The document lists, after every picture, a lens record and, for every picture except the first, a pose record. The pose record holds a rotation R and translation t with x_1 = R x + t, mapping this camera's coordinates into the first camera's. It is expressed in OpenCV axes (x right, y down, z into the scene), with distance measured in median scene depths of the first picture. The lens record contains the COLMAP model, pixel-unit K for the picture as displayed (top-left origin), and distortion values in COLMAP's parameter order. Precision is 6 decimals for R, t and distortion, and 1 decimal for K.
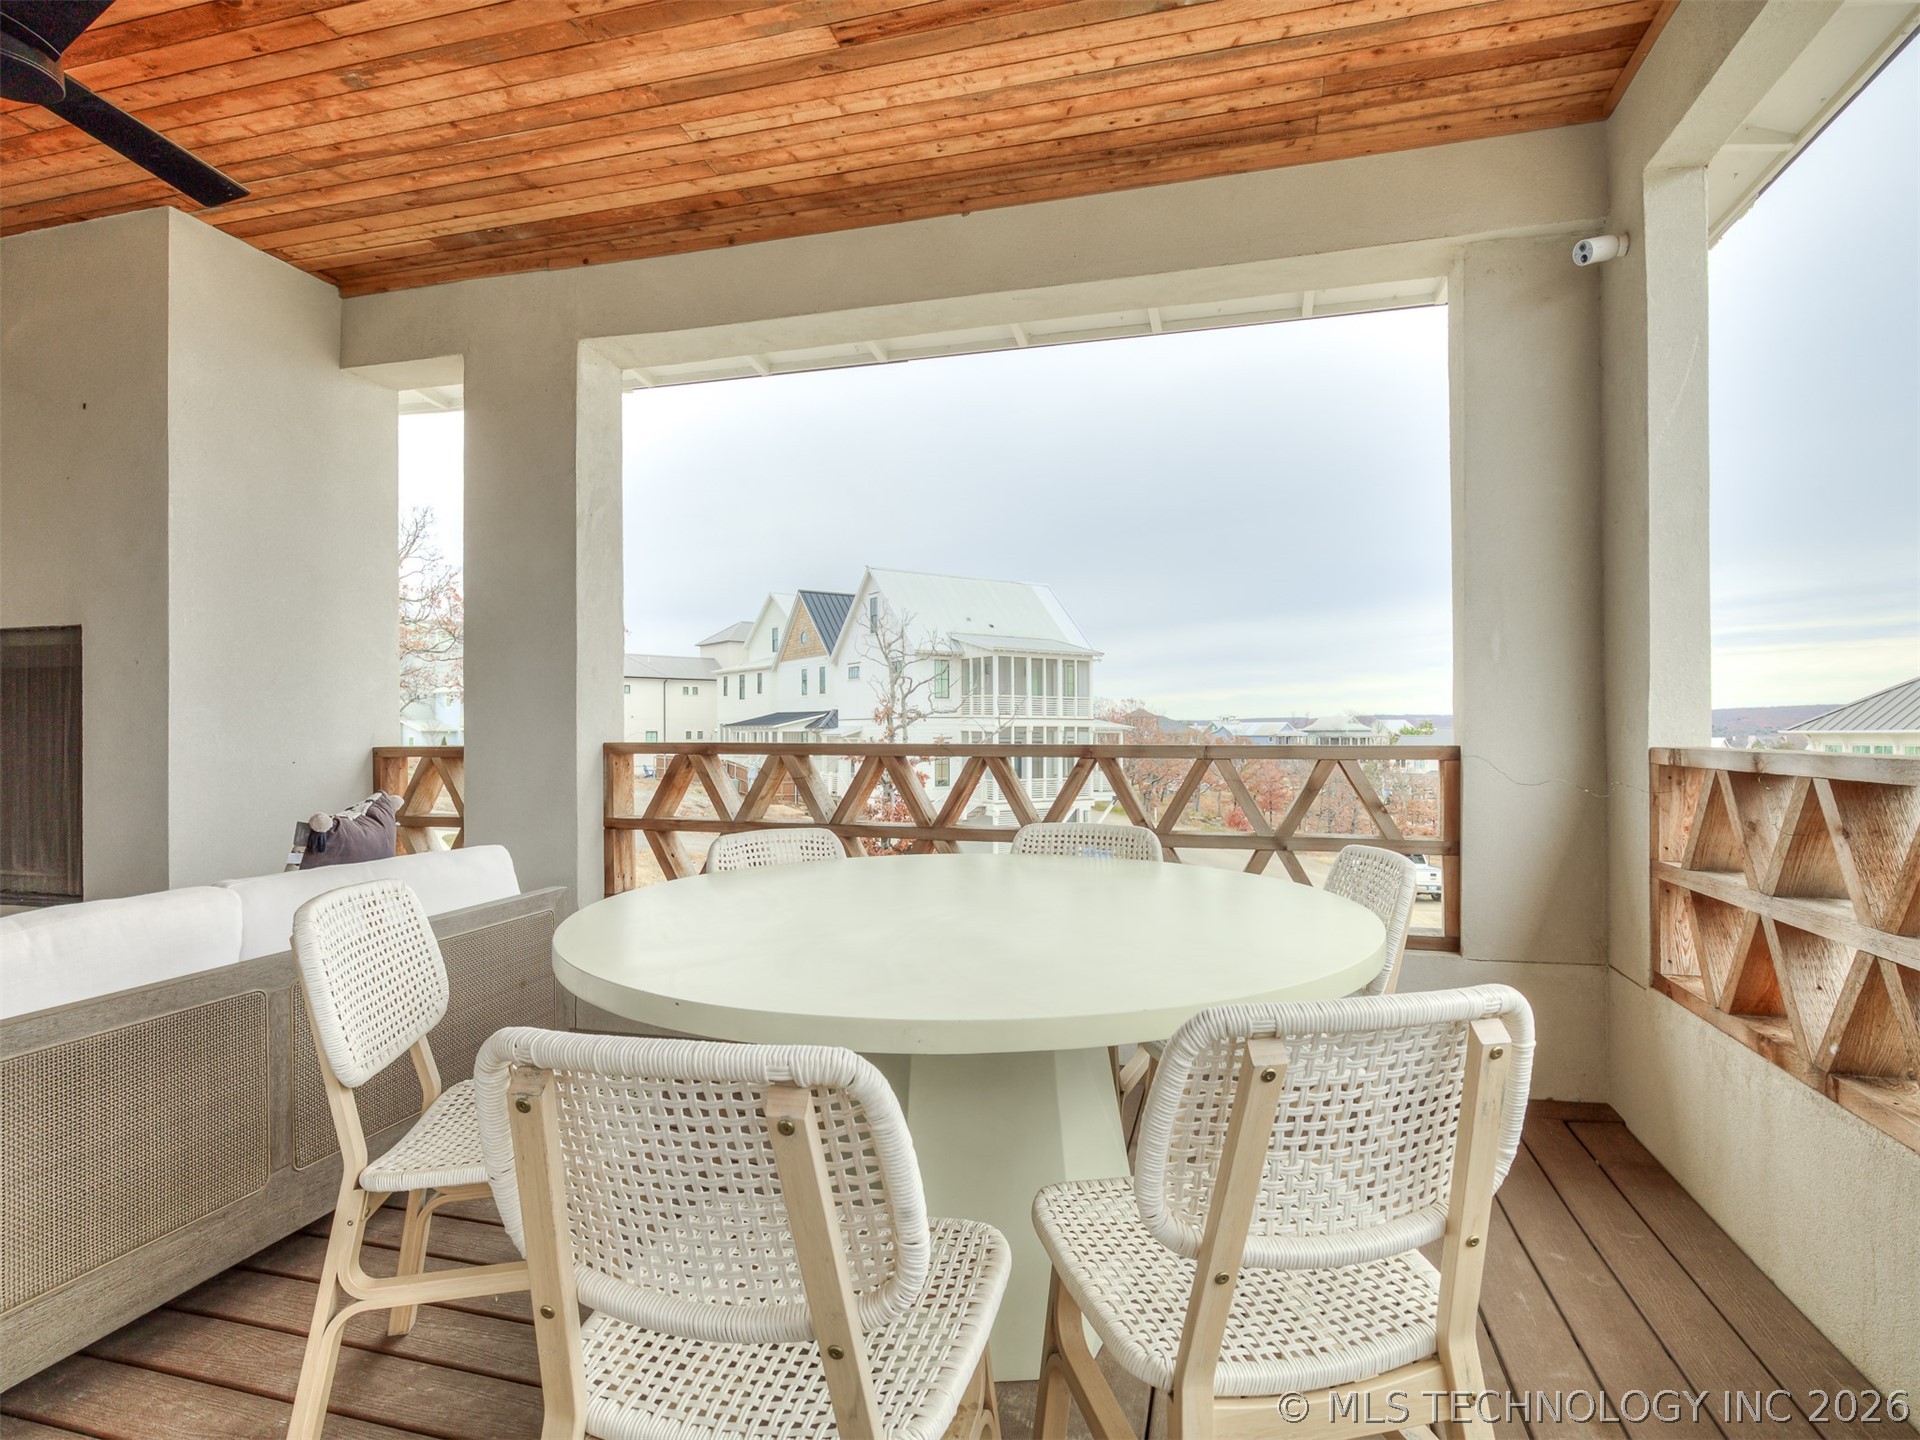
lens RADIAL K [[1007.4, 0, 972.9], [0, 1007.4, 724.9], [0, 0, 1]] dist [0.000044, 0.000579]
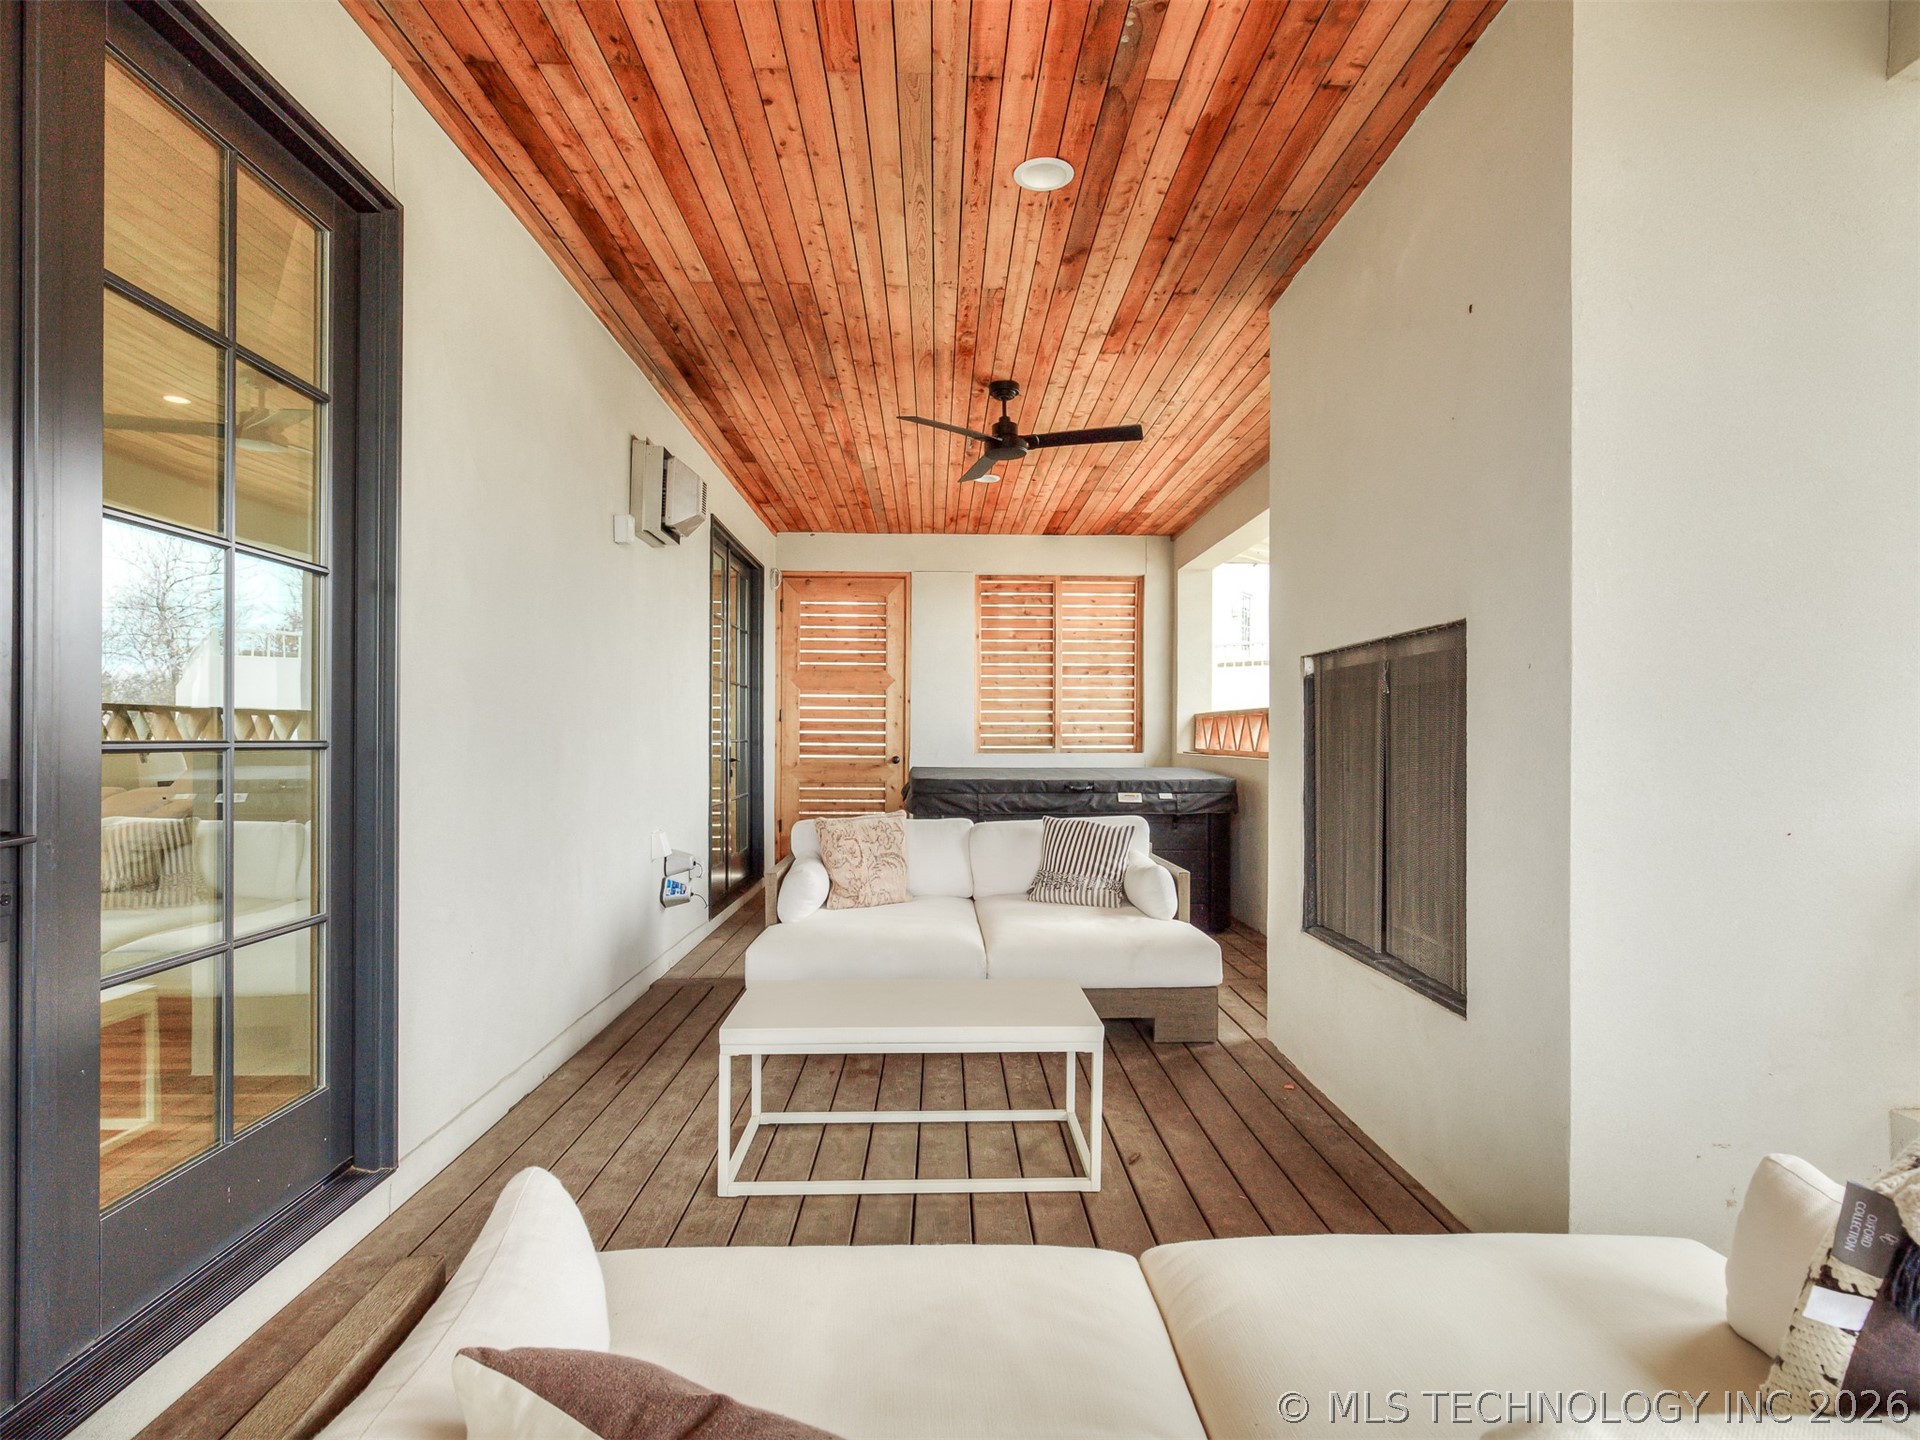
lens RADIAL K [[987.1, 0, 963.2], [0, 987.1, 733.2], [0, 0, 1]] dist [0.001181, -0.000180]
pose [[0.292671, 0.002684, -0.956209, -0.322523], [-0.001948, 0.999996, 0.002210, -0.019296], [0.956211, 0.001216, 0.292675, 0.457403]]
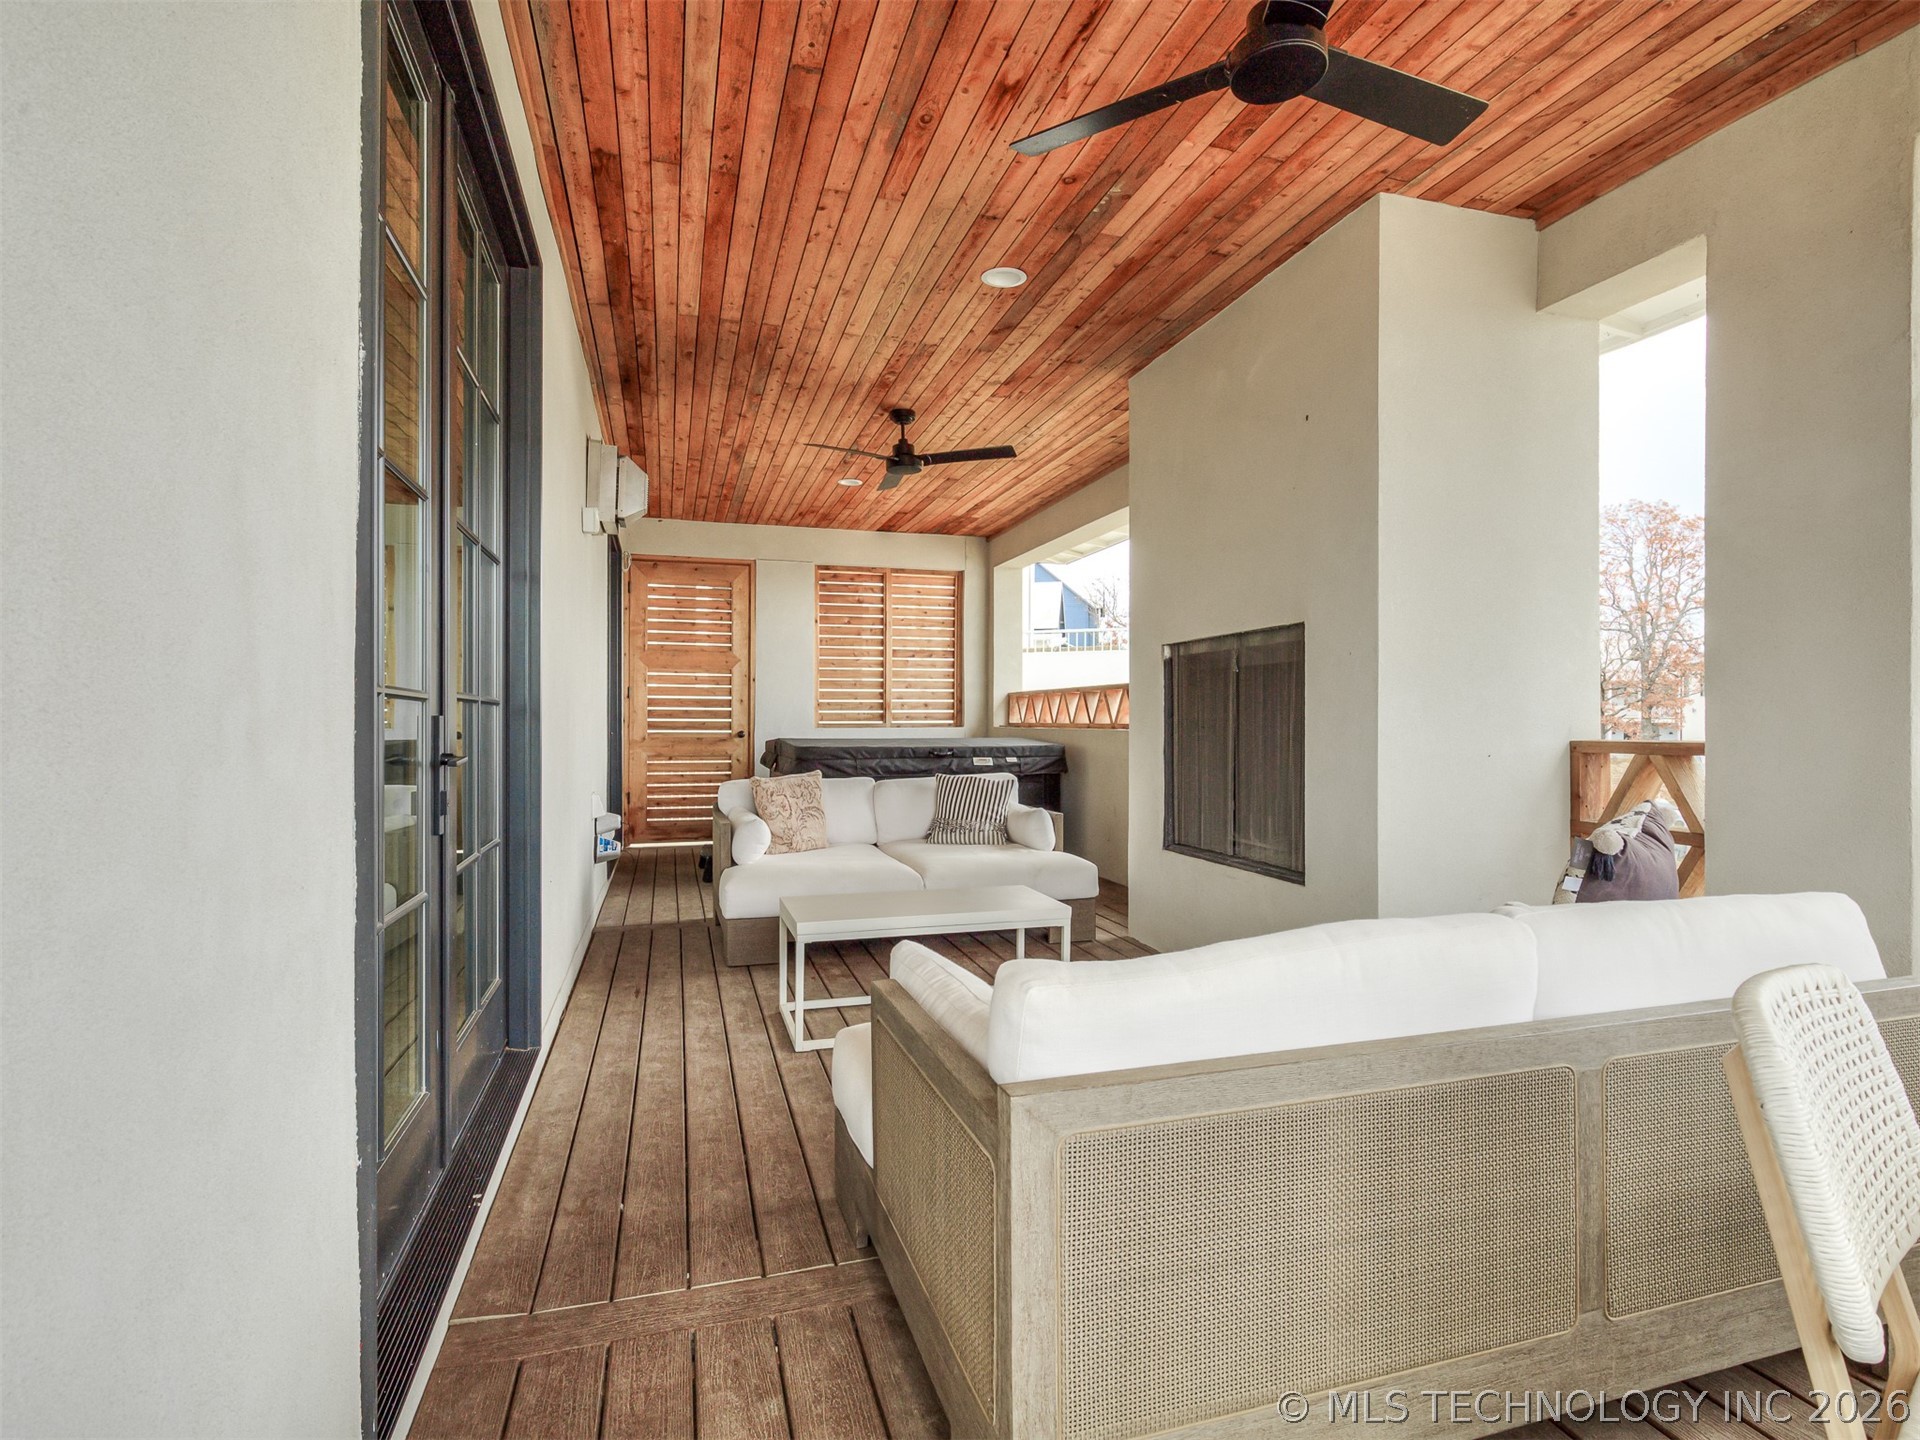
lens RADIAL K [[983.2, 0, 960.0], [0, 983.2, 720.0], [0, 0, 1]] dist [0.000298, 0.000277]
pose [[0.529961, 0.004304, -0.848011, -0.187971], [-0.001233, 0.999990, 0.004305, 0.001897], [0.848021, -0.001236, 0.529961, 0.130867]]
